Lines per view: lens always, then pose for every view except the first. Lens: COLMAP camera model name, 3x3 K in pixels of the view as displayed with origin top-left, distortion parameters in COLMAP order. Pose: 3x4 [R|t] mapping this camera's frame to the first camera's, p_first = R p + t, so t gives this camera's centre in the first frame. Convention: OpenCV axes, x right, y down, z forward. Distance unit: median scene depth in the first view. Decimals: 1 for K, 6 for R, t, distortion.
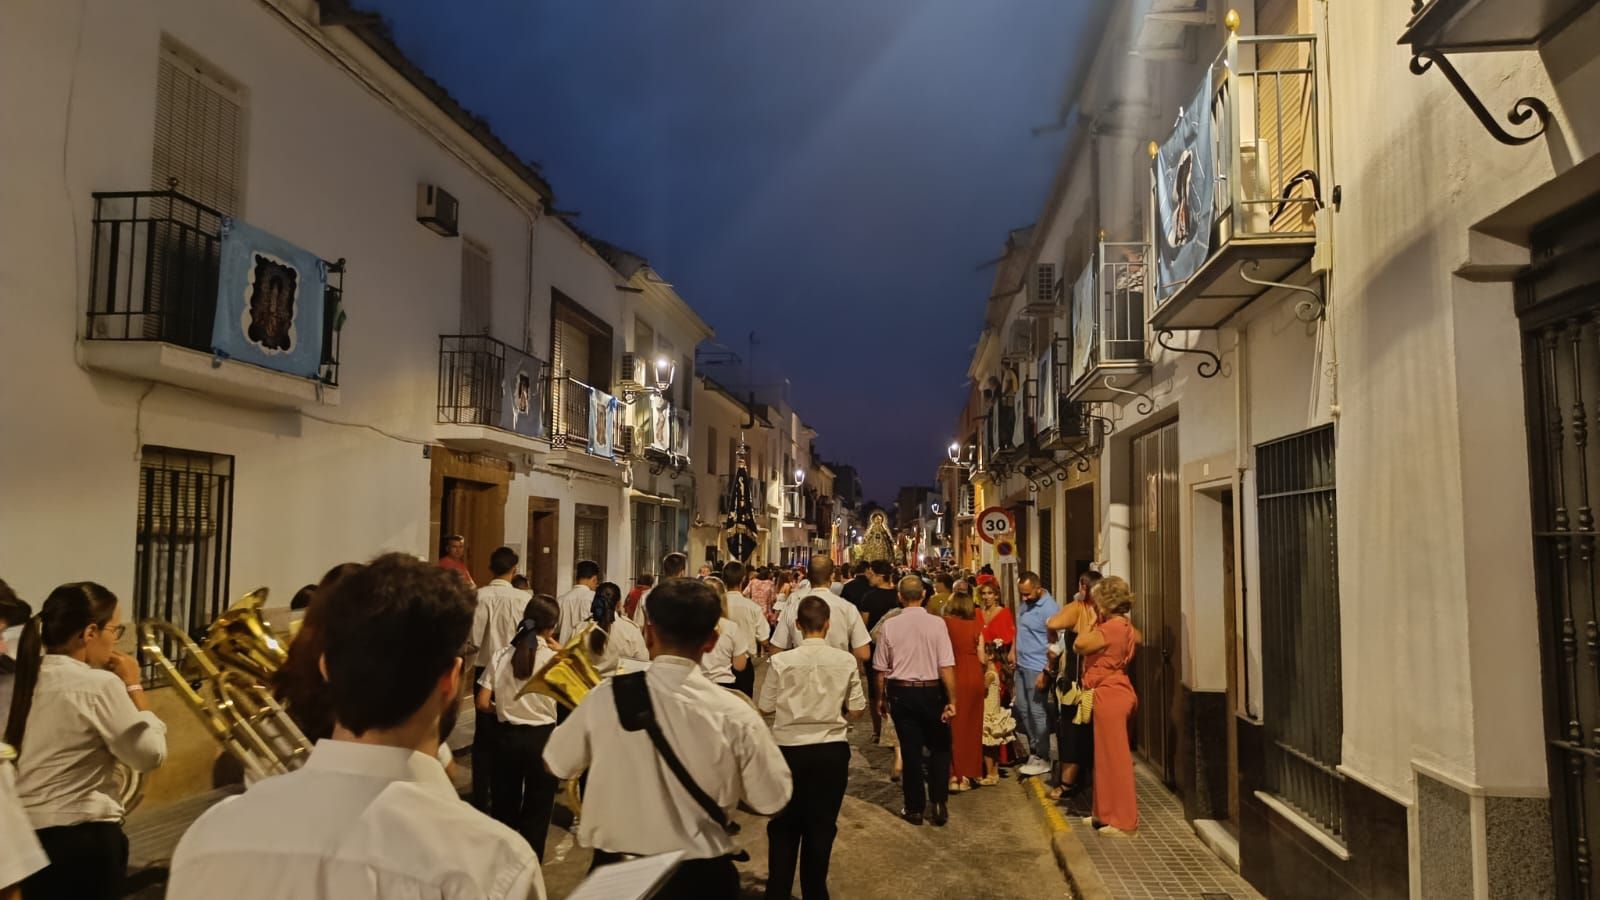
lens RADIAL K [[1132.4, 0, 804.1], [0, 1132.4, 438.9], [0, 0, 1]] dist [0.023321, -0.015449]
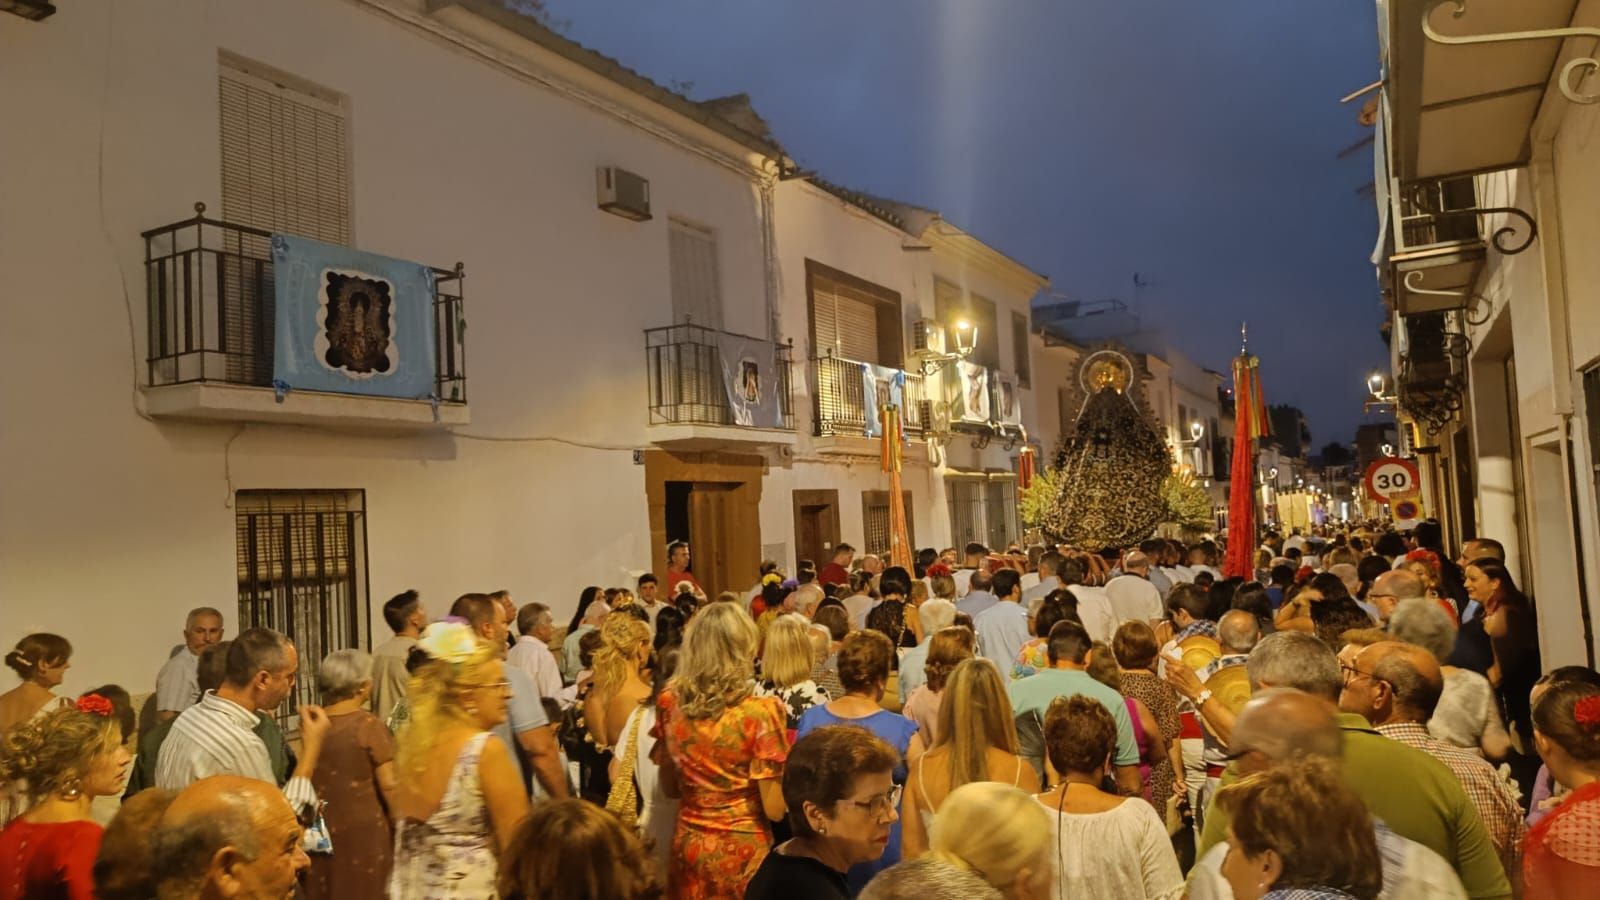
lens RADIAL K [[1132.4, 0, 797.0], [0, 1132.4, 447.5], [0, 0, 1]] dist [0.023321, -0.015449]
pose [[0.922200, -0.082622, -0.377784, 0.178694], [0.097133, 0.995081, 0.019482, -0.002641], [0.374316, -0.054661, 0.925689, 0.256001]]
